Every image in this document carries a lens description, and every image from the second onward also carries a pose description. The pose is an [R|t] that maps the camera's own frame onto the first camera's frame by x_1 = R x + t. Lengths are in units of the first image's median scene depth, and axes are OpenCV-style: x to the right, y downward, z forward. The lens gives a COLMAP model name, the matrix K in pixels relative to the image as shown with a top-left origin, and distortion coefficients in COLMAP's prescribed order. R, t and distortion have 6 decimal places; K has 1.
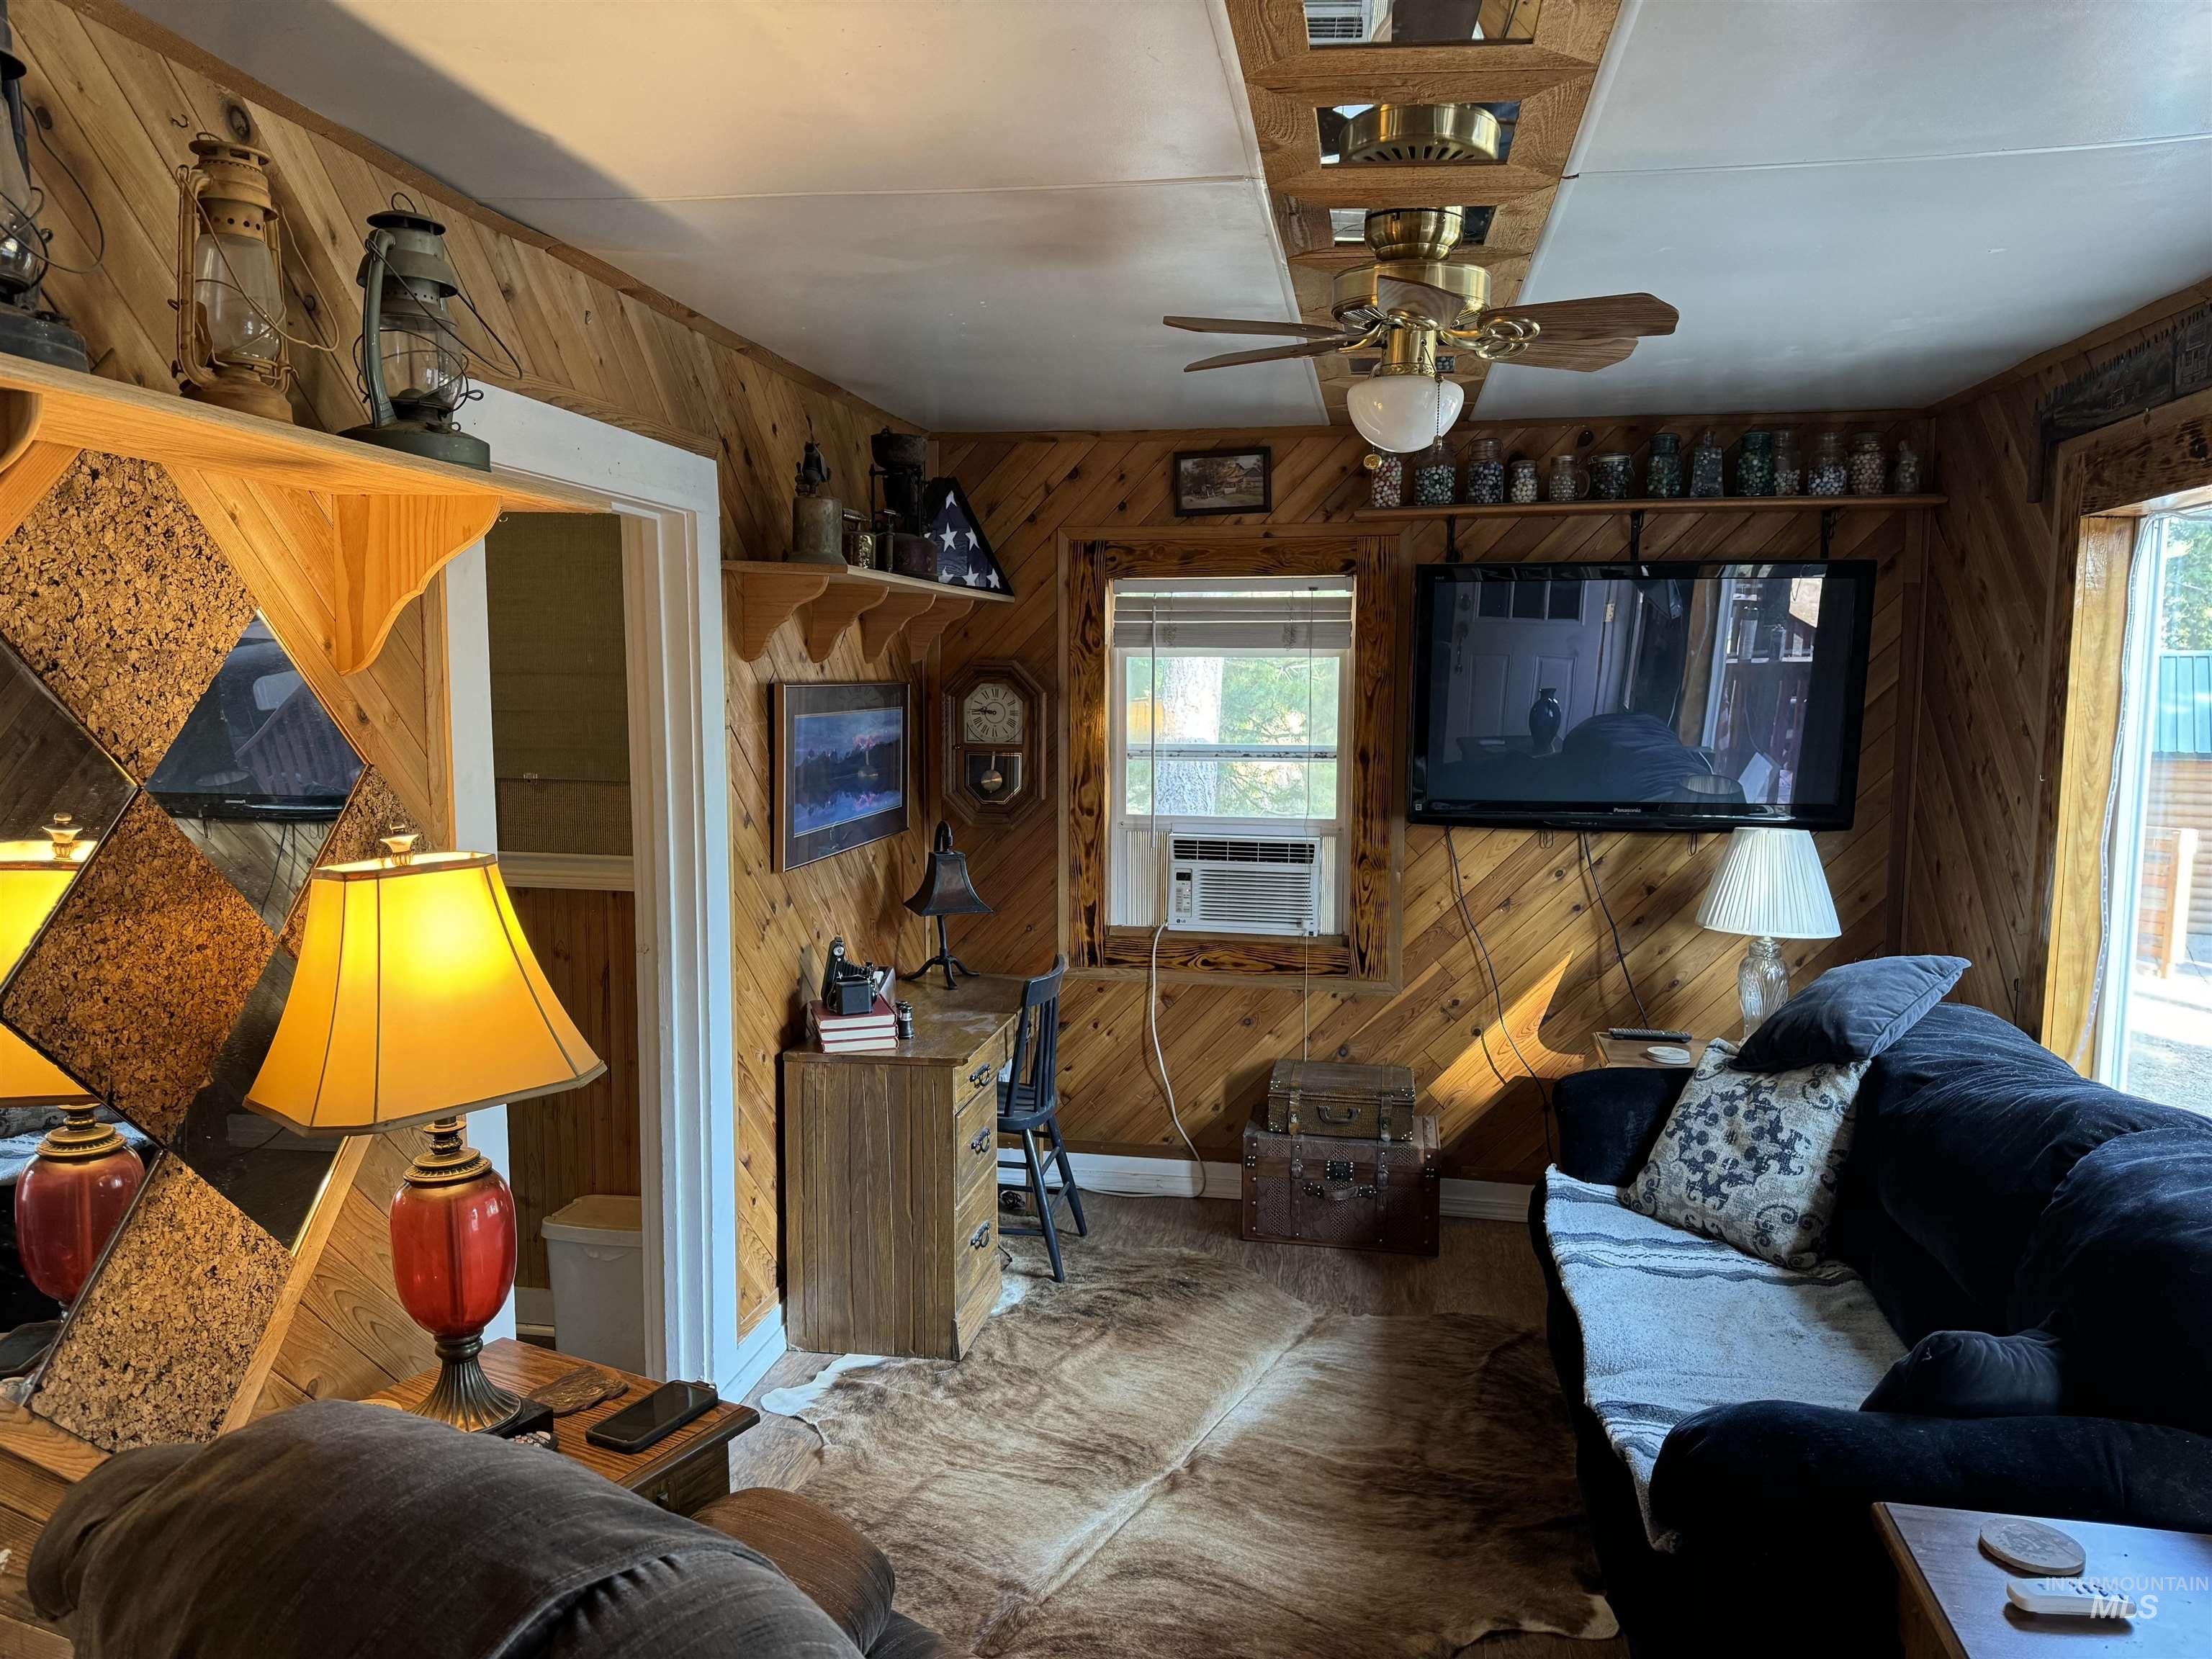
lens RADIAL K [[1555.7, 0, 1099.5], [0, 1555.7, 798.3], [0, 0, 1]] dist [0.103110, -0.147905]
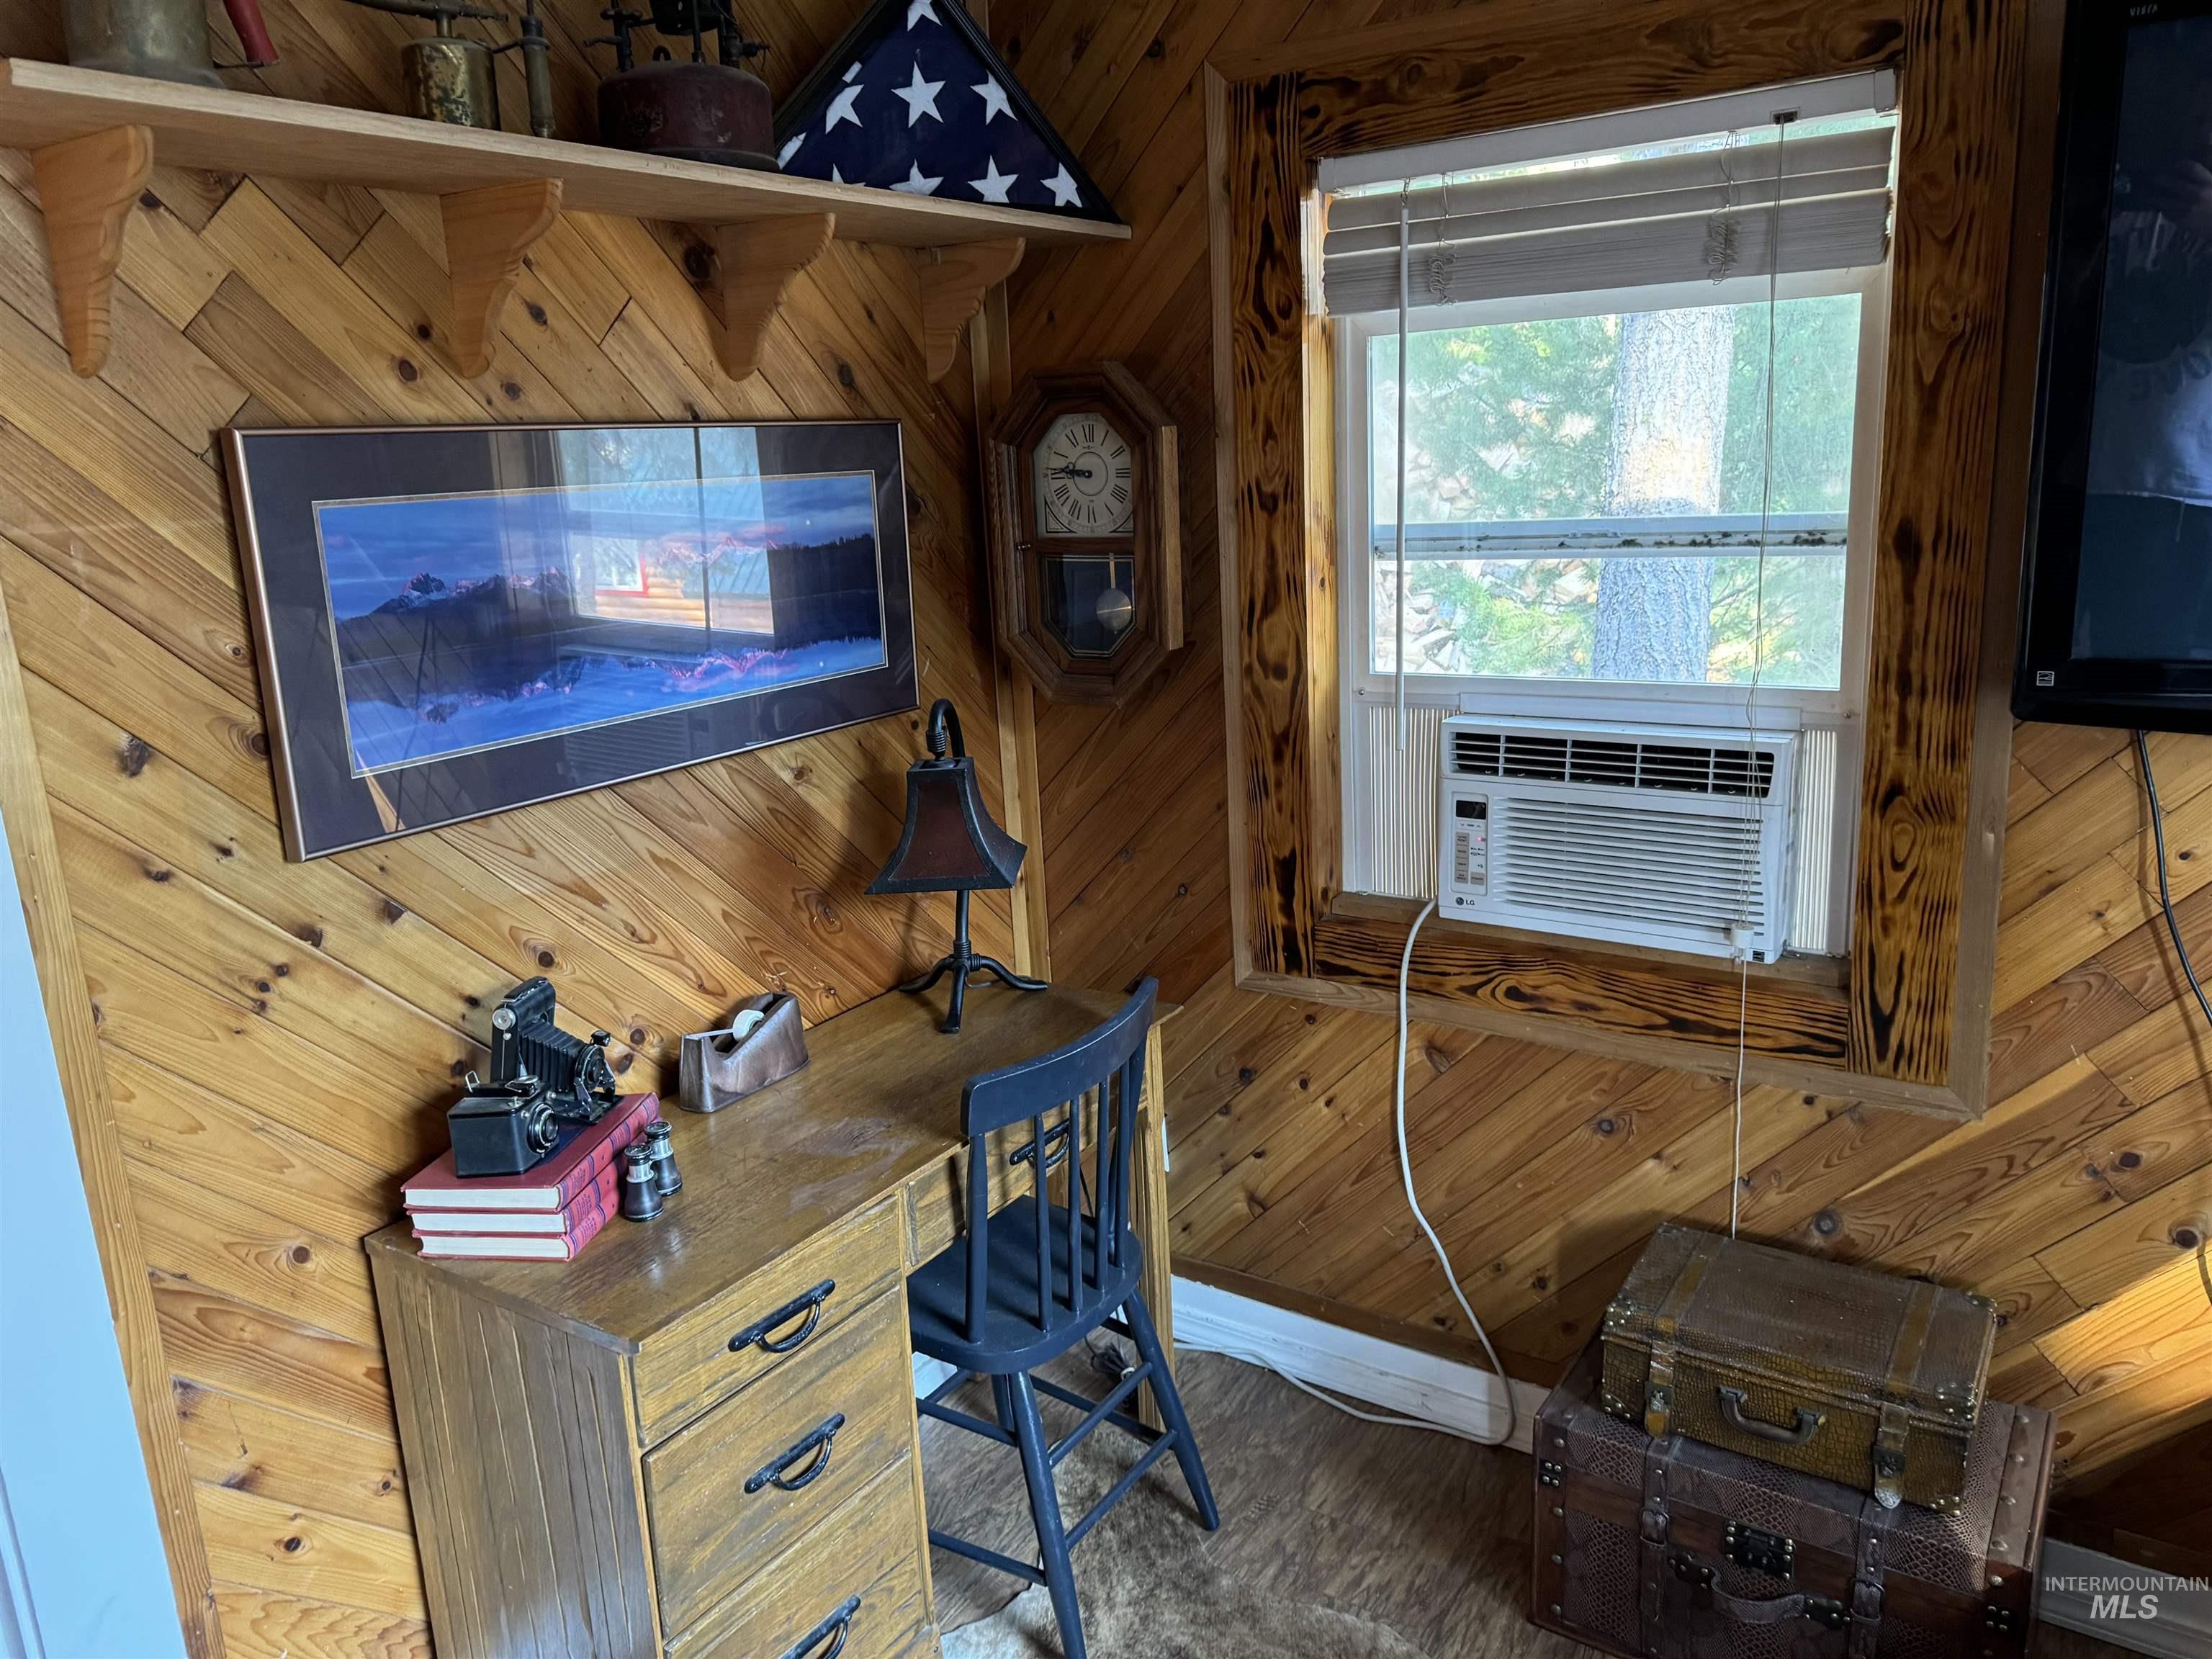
lens RADIAL K [[1555.7, 0, 1099.5], [0, 1555.7, 798.3], [0, 0, 1]] dist [0.103110, -0.147905]
pose [[0.914552, 0.039325, -0.402553, 0.142980], [0.020483, 0.989482, 0.143196, -0.023539], [0.403950, -0.139206, 0.904127, 0.531868]]
